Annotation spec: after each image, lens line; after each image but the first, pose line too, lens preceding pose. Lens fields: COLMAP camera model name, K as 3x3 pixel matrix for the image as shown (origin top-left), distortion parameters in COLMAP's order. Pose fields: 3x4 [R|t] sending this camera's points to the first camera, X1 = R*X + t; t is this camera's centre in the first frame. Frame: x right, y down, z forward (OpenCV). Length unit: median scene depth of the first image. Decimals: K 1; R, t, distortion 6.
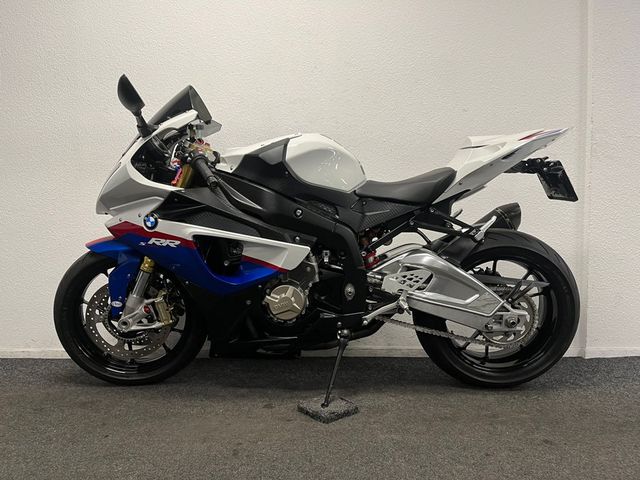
lens RADIAL K [[480.9, 0, 318.0], [0, 480.9, 241.1], [0, 0, 1]] dist [0.039459, -0.033858]
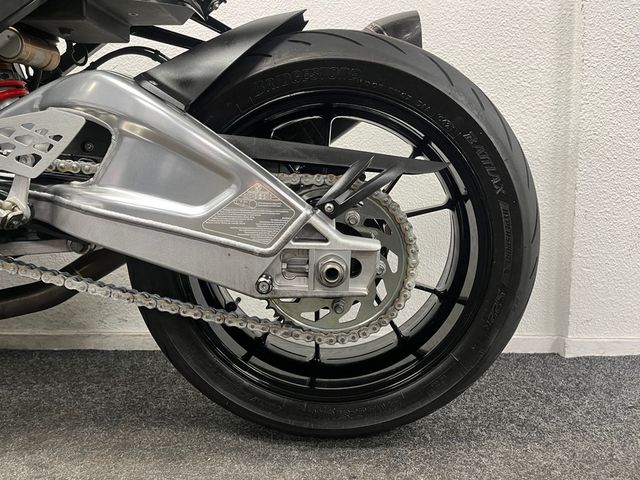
lens RADIAL K [[480.9, 0, 320.2], [0, 480.9, 236.1], [0, 0, 1]] dist [0.039459, -0.033858]
pose [[0.999896, 0.006665, -0.012756, 0.379717], [-0.006159, 0.999208, 0.039302, 0.123767], [0.013008, -0.039219, 0.999146, 0.628494]]
